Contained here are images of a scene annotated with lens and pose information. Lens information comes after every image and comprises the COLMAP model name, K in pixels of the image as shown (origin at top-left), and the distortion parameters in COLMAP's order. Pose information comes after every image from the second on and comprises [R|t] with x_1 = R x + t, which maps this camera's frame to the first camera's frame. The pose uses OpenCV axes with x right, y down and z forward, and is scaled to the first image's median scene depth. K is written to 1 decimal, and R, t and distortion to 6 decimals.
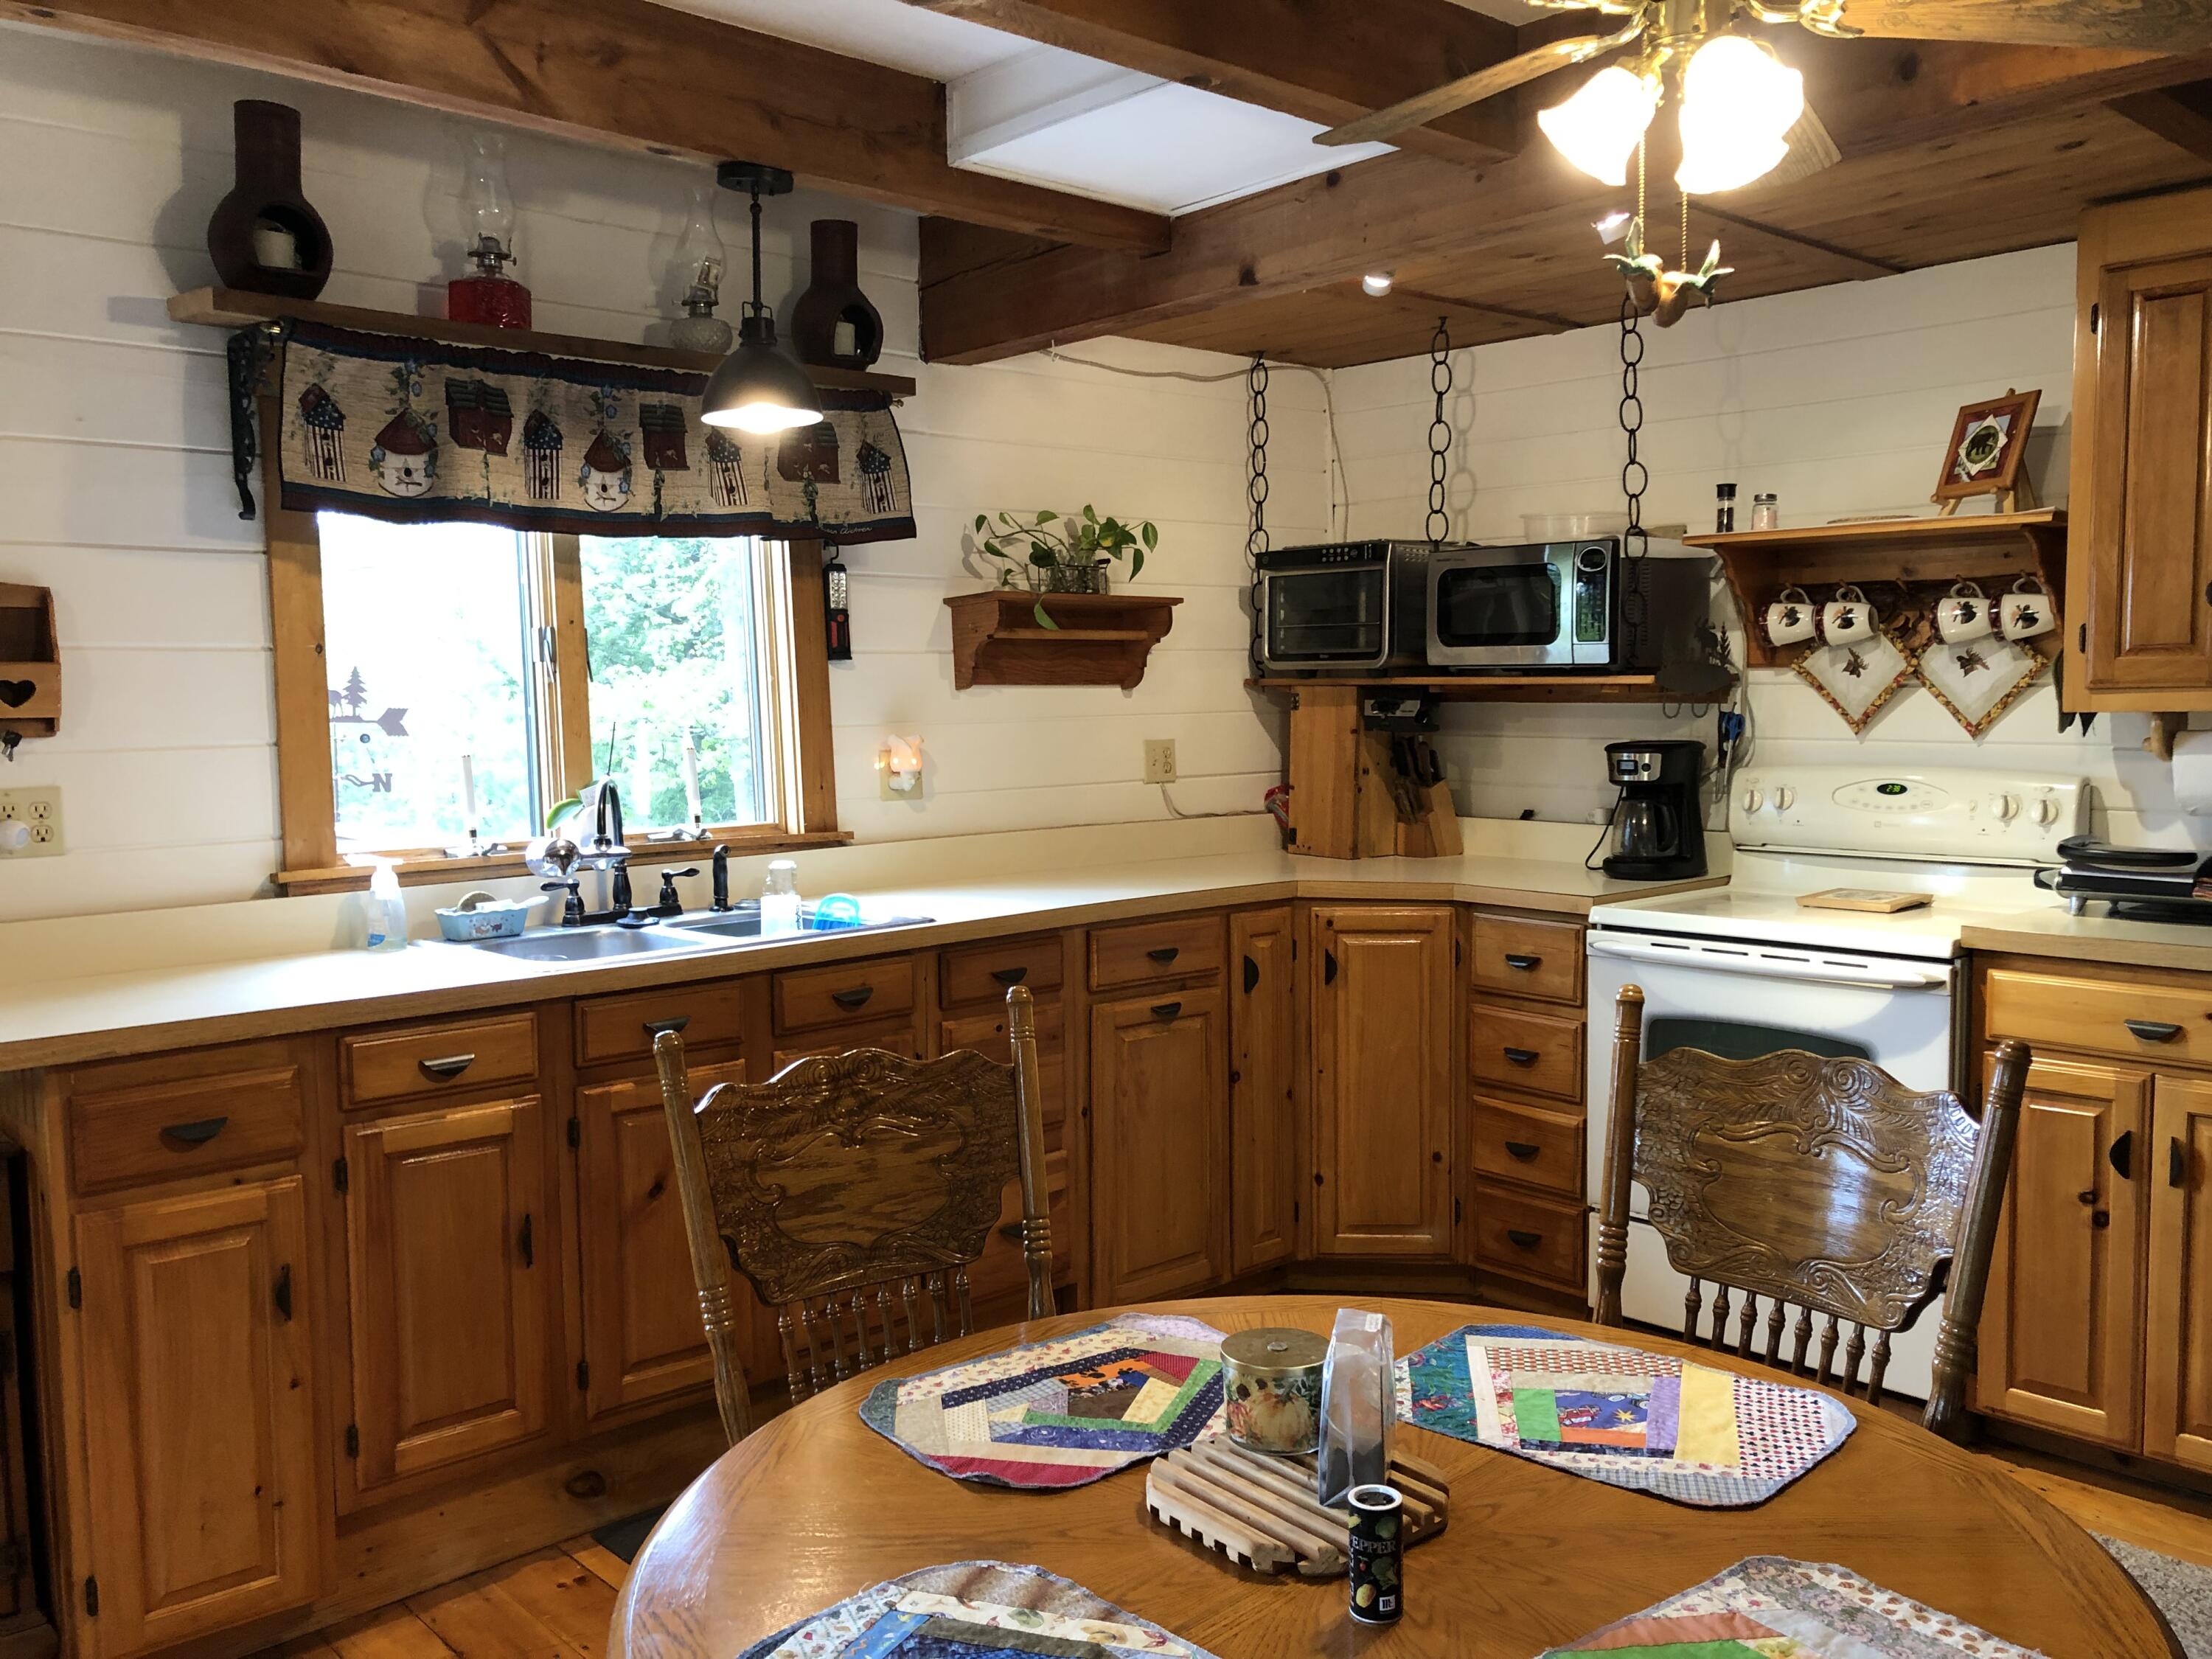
lens RADIAL K [[1807.4, 0, 1100.7], [0, 1807.4, 835.3], [0, 0, 1]] dist [0.050295, -0.051093]
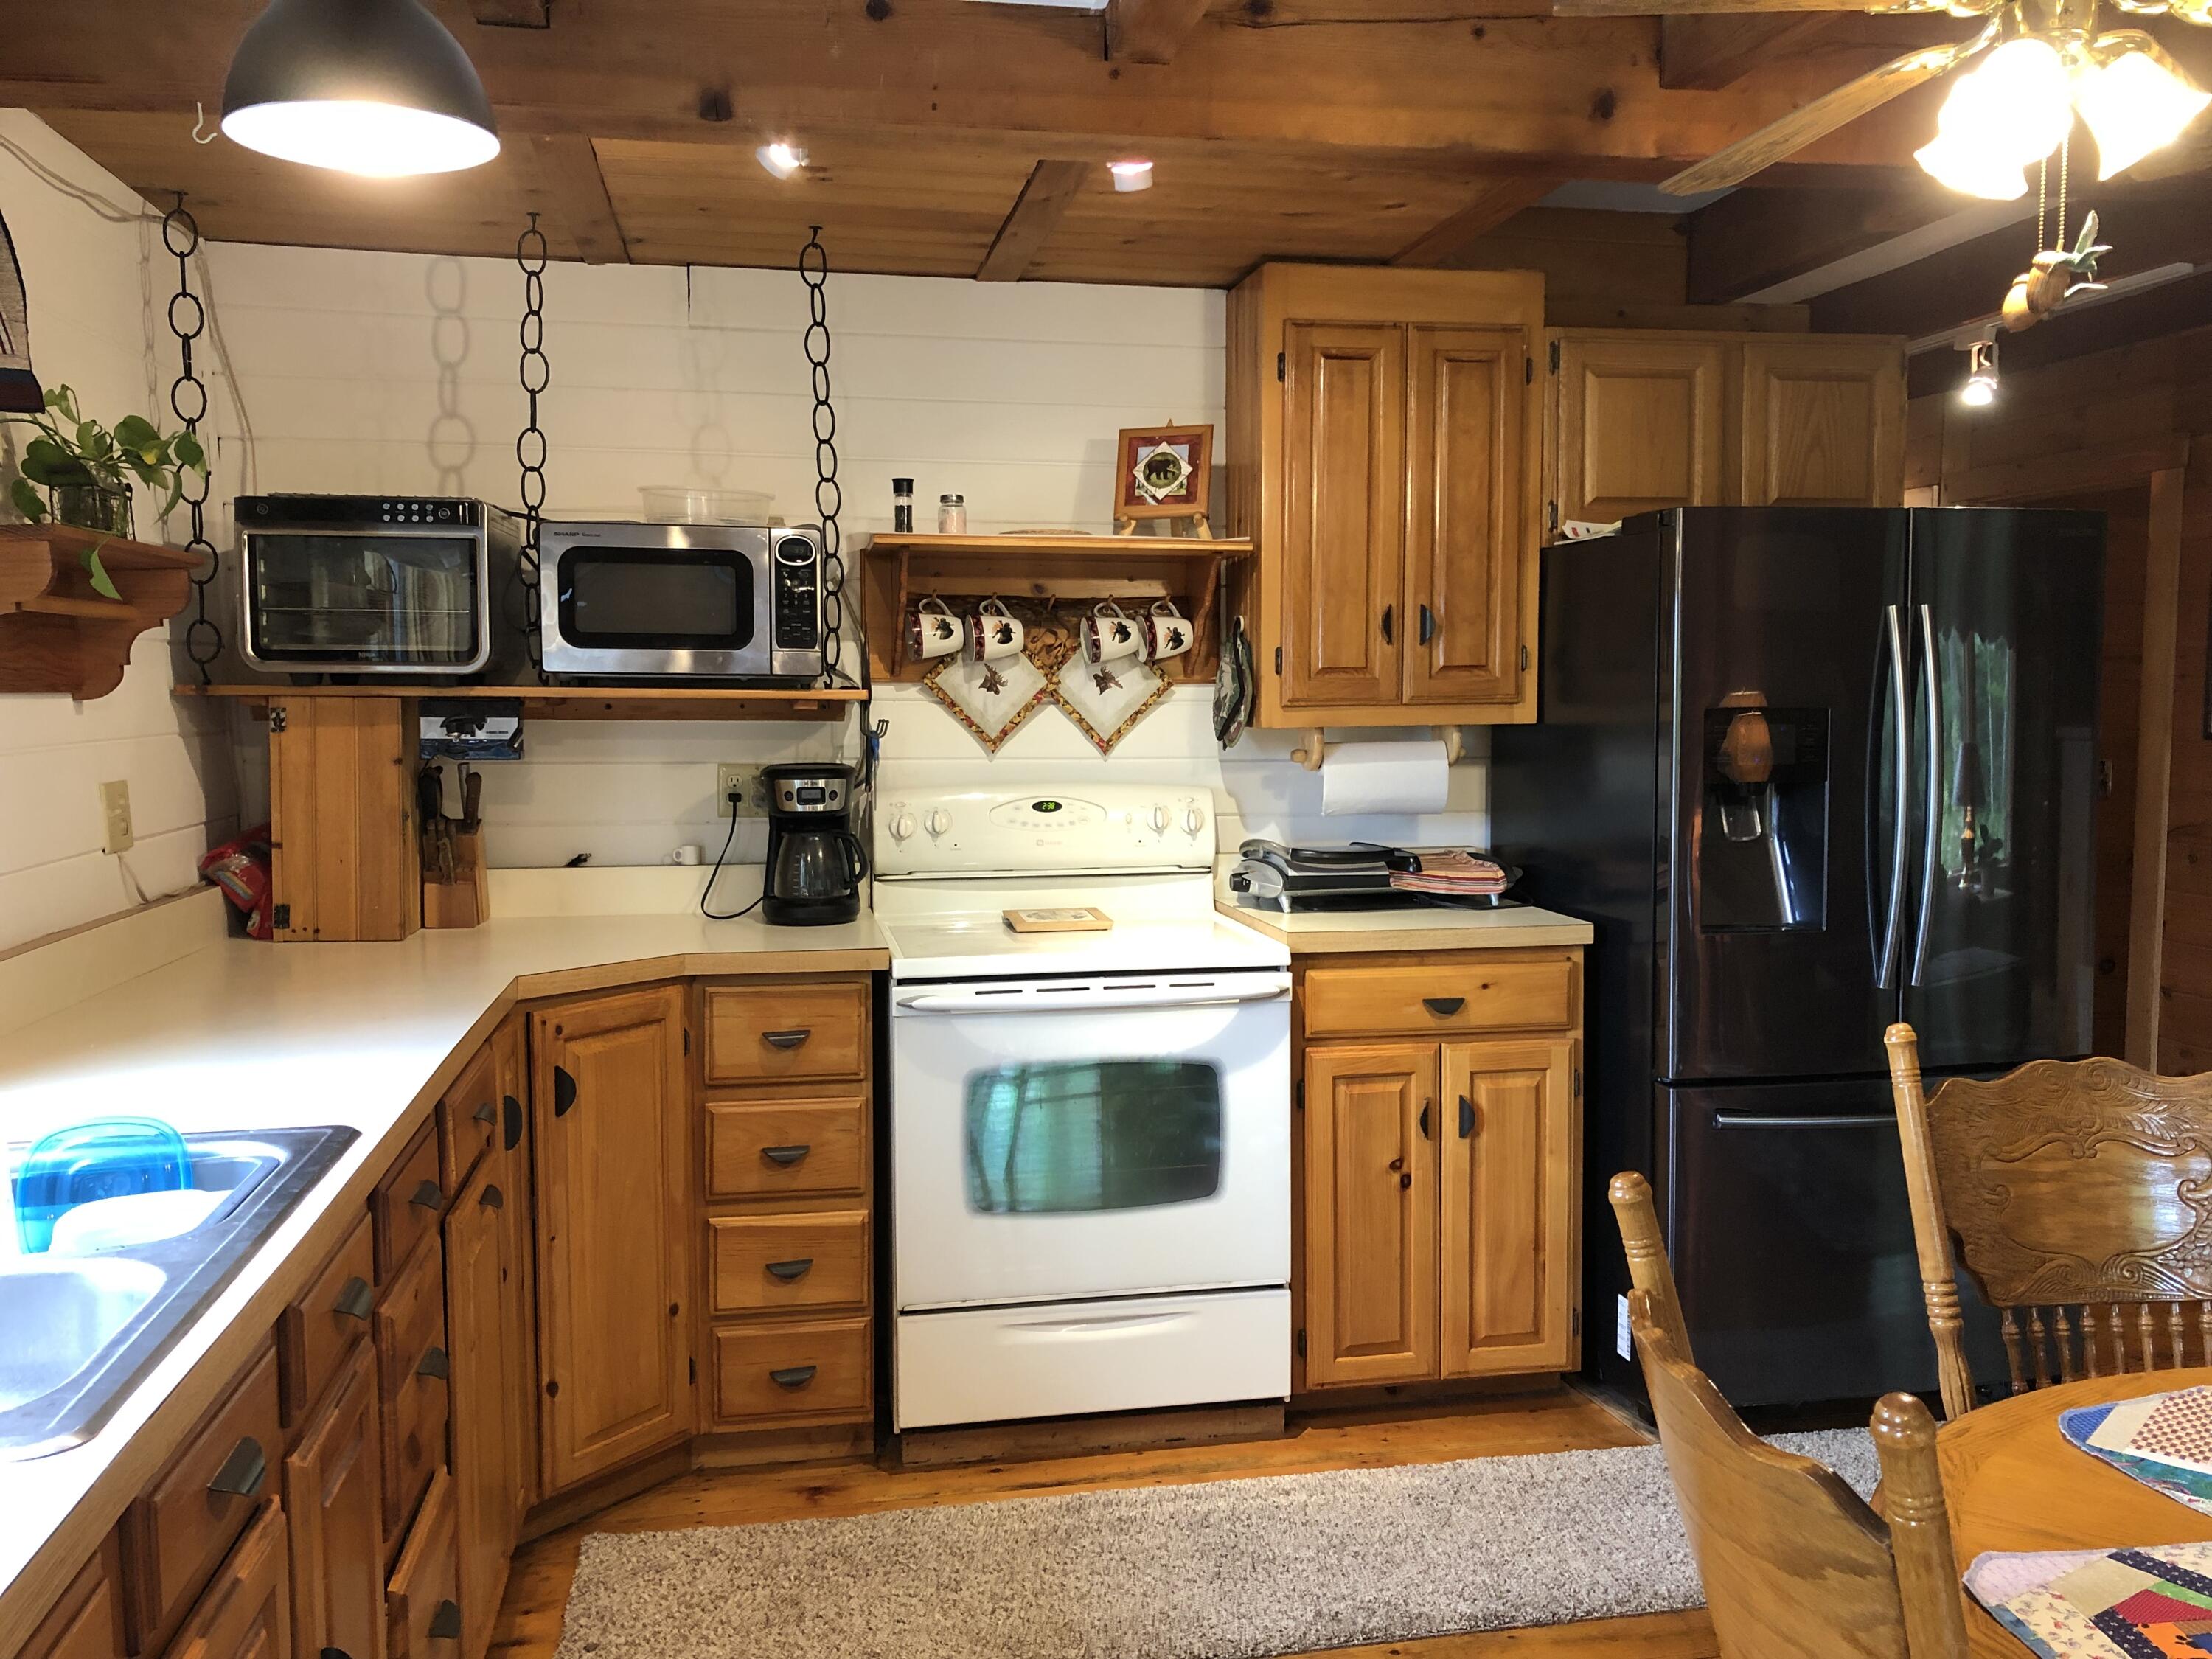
lens RADIAL K [[1807.4, 0, 1105.2], [0, 1807.4, 836.3], [0, 0, 1]] dist [0.050295, -0.051093]
pose [[0.526957, -0.061767, 0.847644, -0.423298], [0.066161, 0.997310, 0.031543, -0.041976], [-0.847313, 0.039460, 0.529626, 0.499730]]
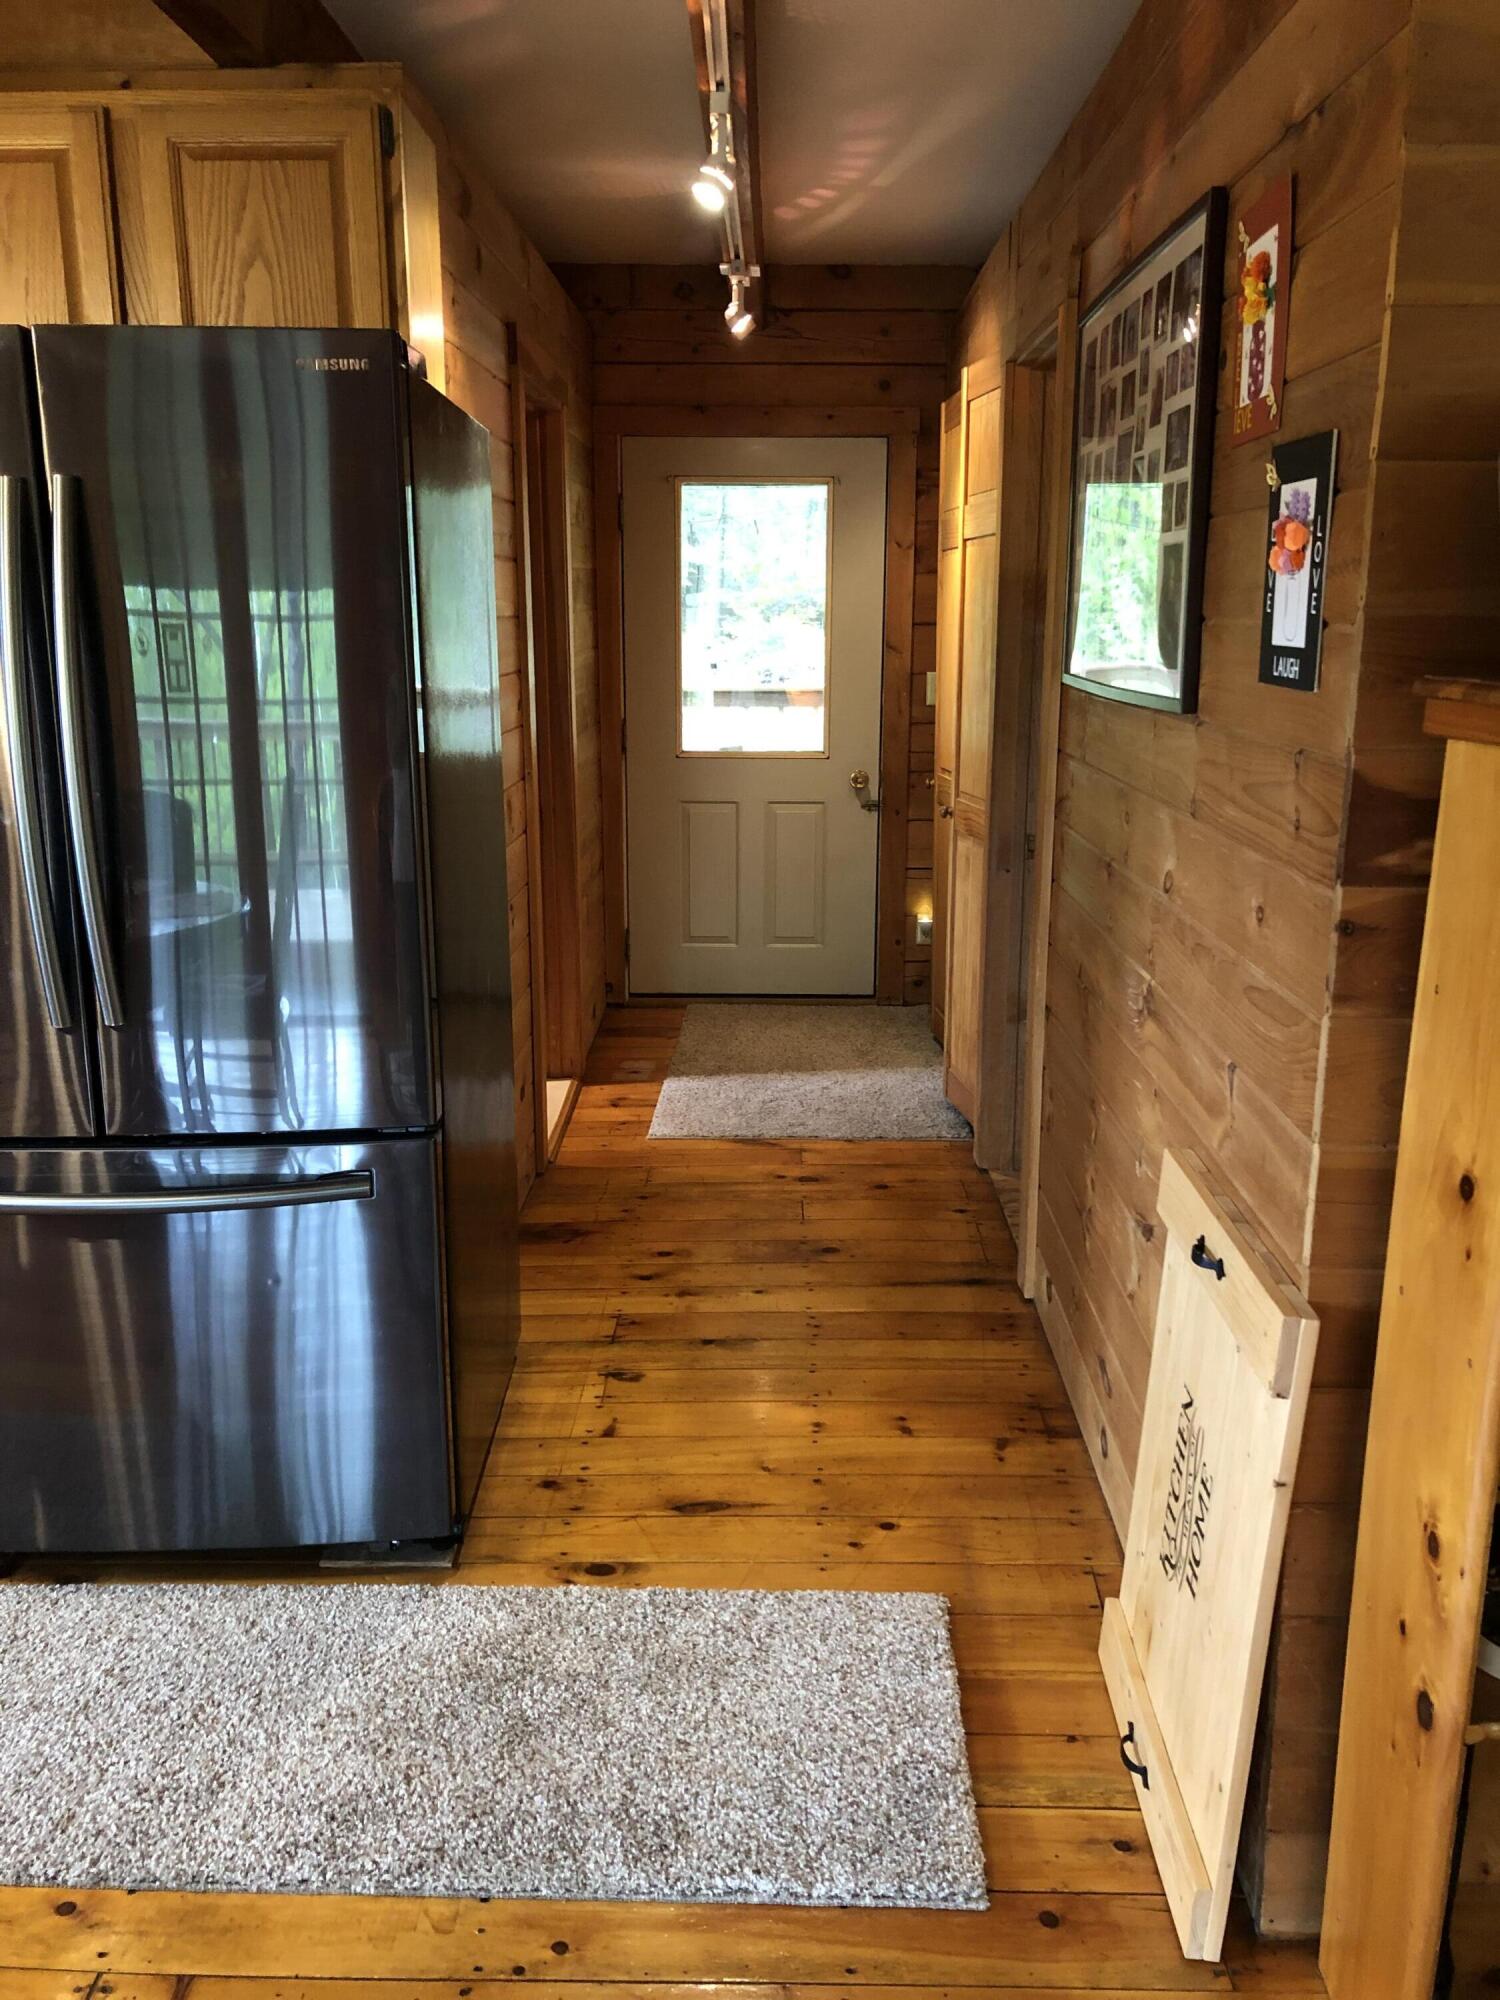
lens RADIAL K [[1634.1, 0, 743.6], [0, 1634.1, 971.9], [0, 0, 1]] dist [0.050295, -0.051093]
pose [[0.685384, -0.143478, 0.713907, 0.328186], [0.048221, 0.987187, 0.152106, -0.007536], [-0.726584, -0.069826, 0.683521, 0.052630]]
